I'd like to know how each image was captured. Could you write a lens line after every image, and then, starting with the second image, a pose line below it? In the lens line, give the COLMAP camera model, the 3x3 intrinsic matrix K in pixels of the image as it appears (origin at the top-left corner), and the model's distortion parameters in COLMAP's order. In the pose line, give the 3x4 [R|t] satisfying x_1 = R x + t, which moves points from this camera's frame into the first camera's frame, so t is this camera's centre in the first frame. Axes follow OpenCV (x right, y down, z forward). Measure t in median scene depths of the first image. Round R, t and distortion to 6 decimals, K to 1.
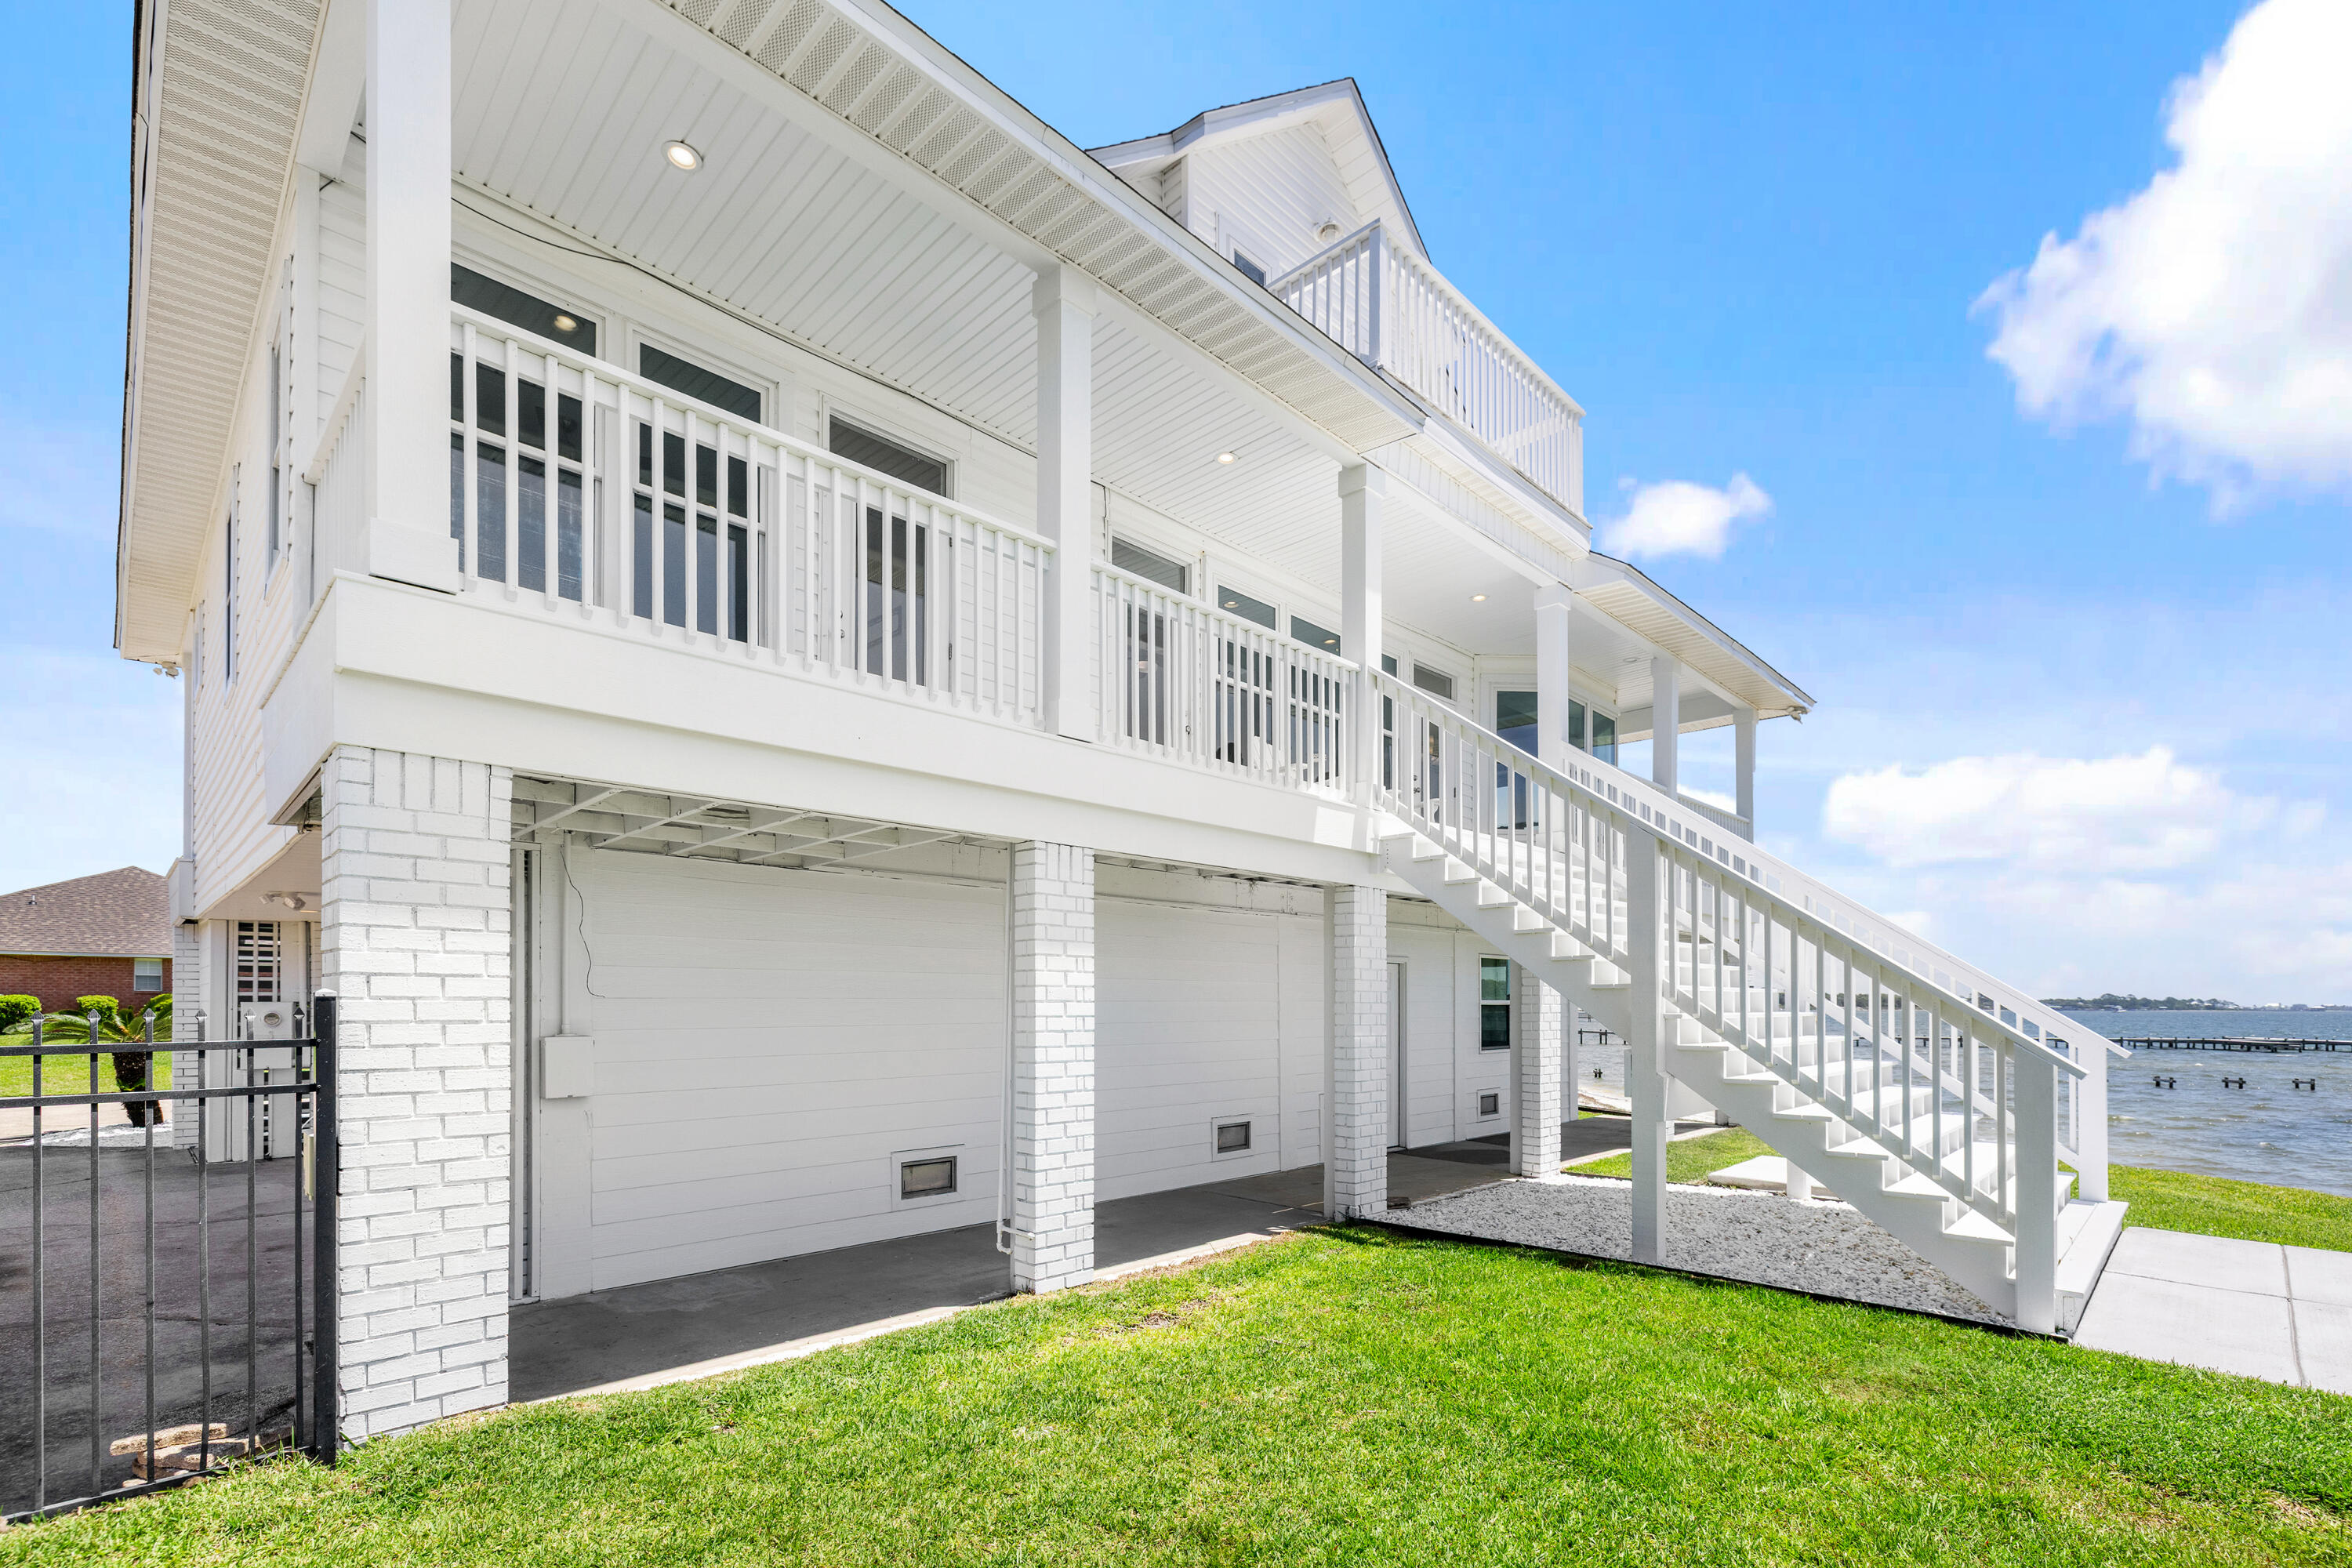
lens RADIAL K [[1060.6, 0, 1180.7], [0, 1060.6, 1006.3], [0, 0, 1]] dist [-0.003008, -0.000220]
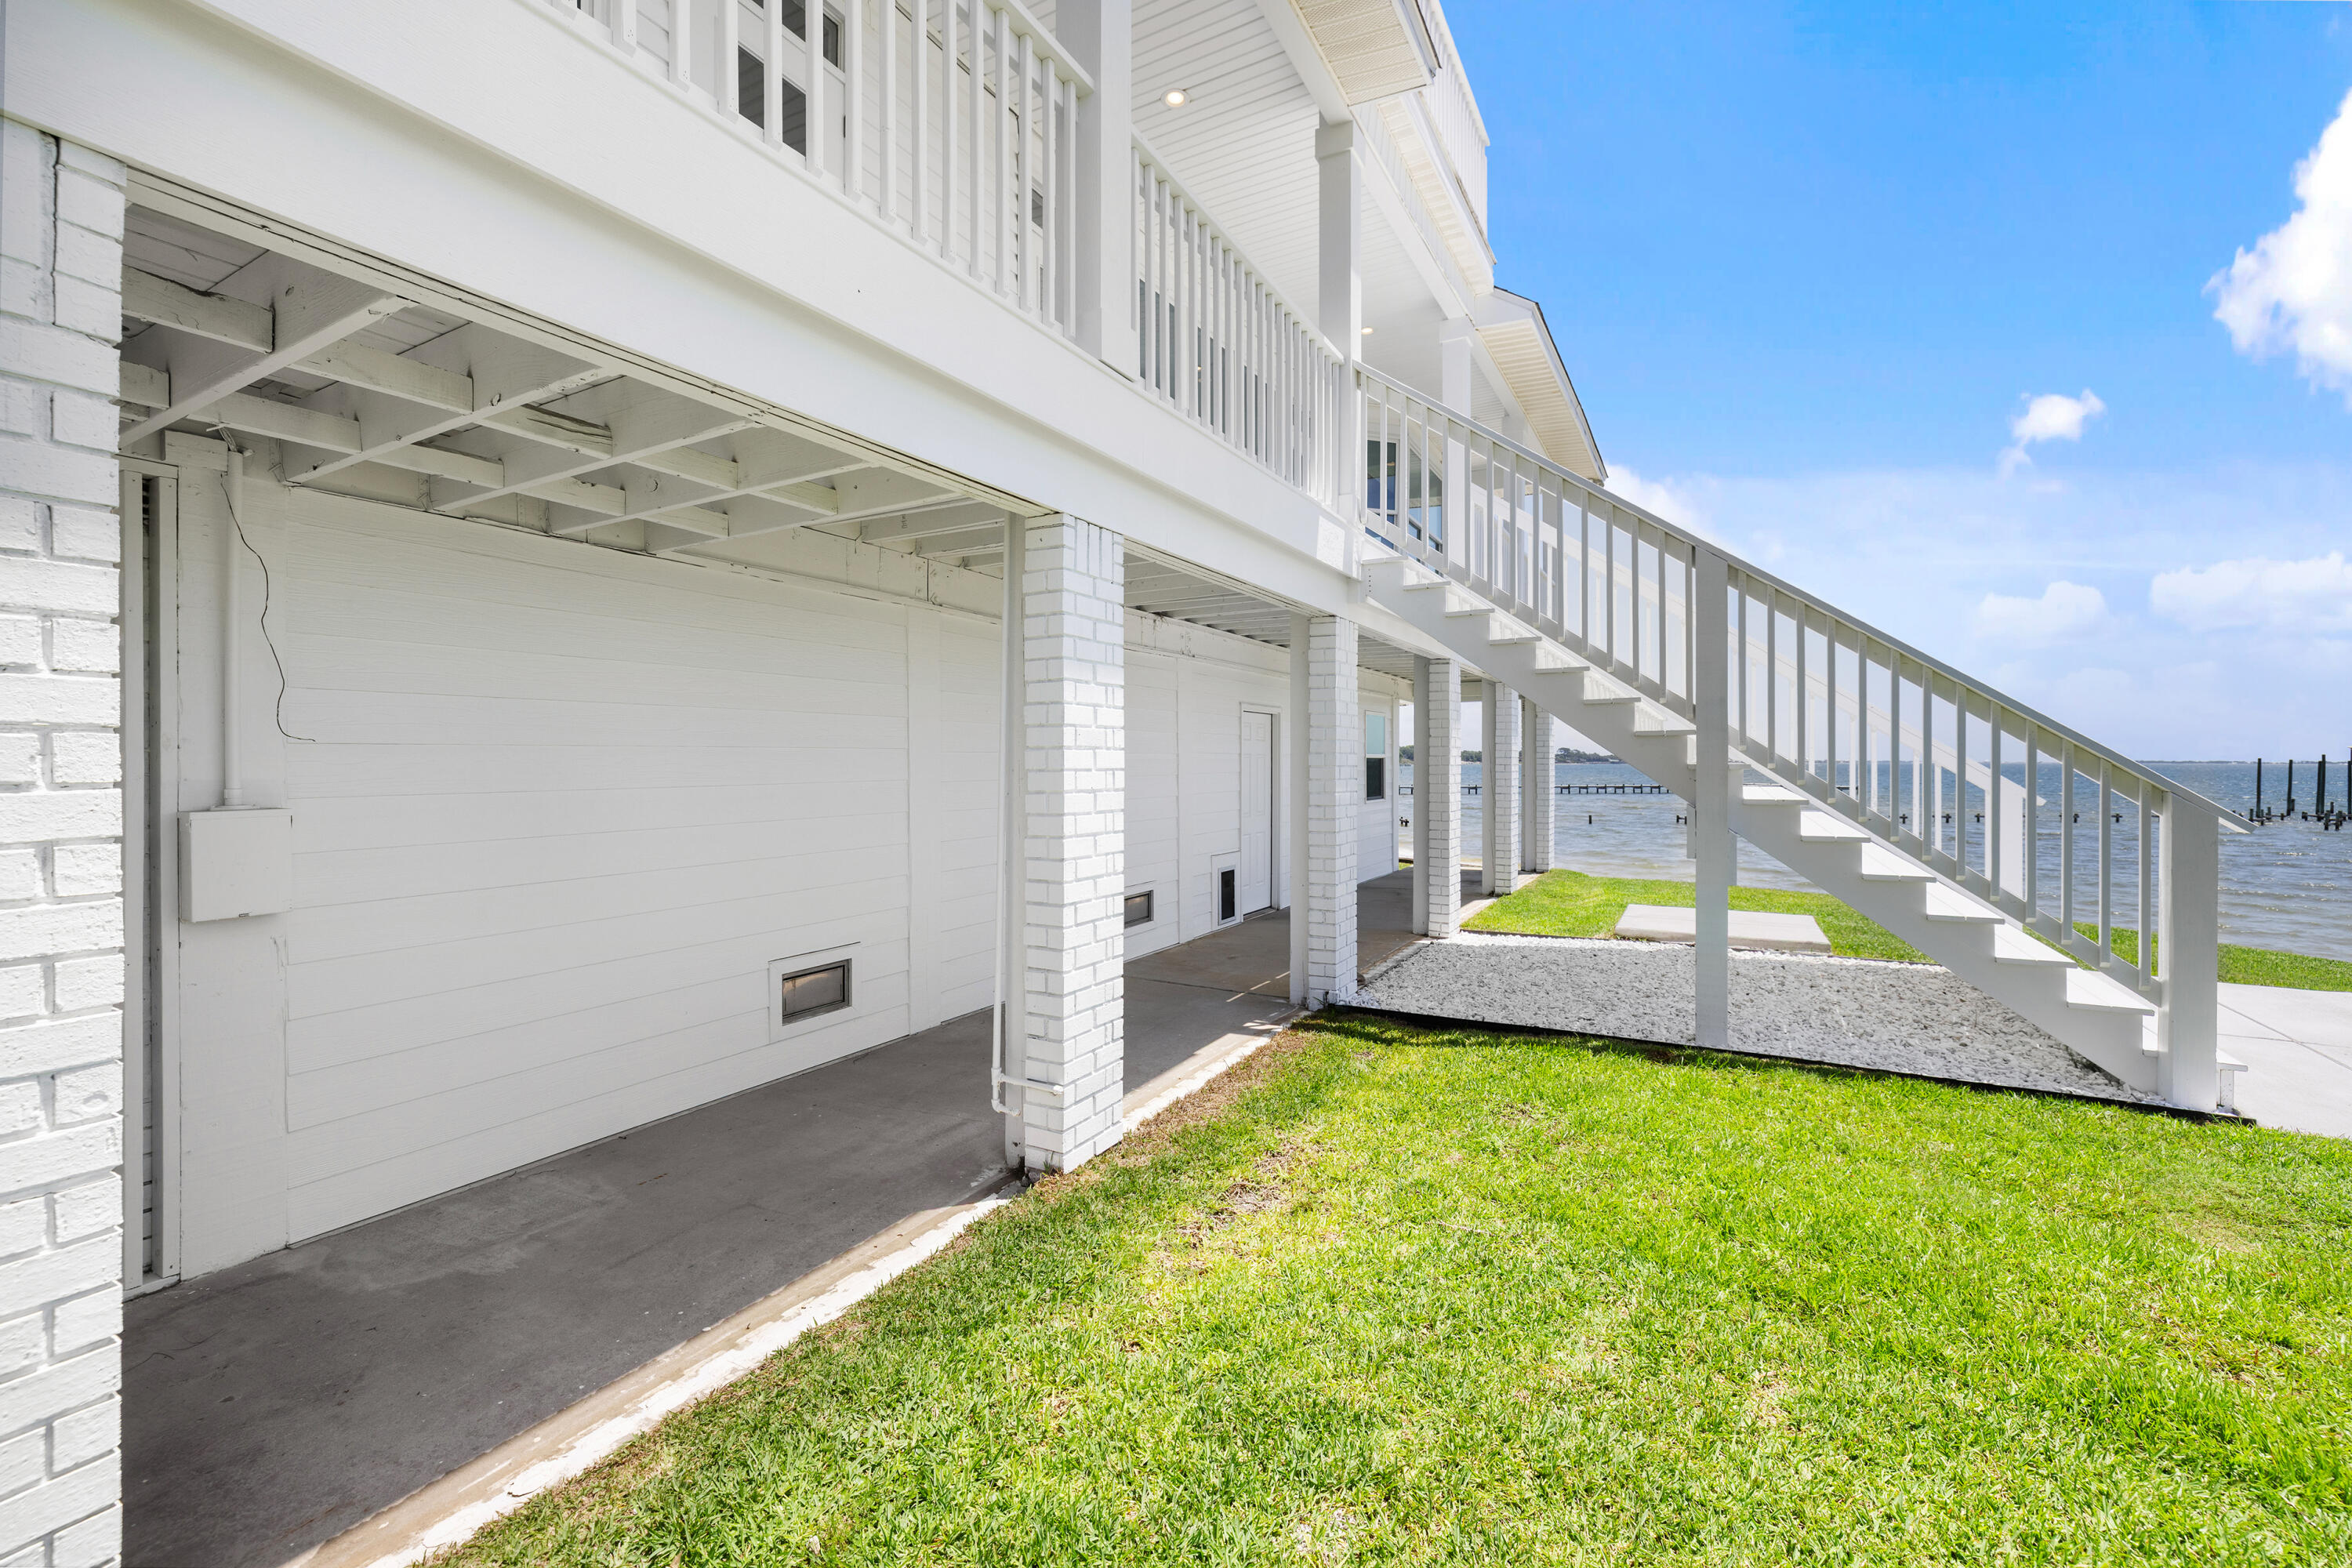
lens RADIAL K [[985.0, 0, 1165.1], [0, 985.0, 763.3], [0, 0, 1]] dist [-0.000039, -0.000493]
pose [[0.966484, -0.003195, 0.256707, -0.226250], [0.003000, 0.999995, 0.001150, 0.004614], [-0.256710, -0.000342, 0.966489, 0.350700]]
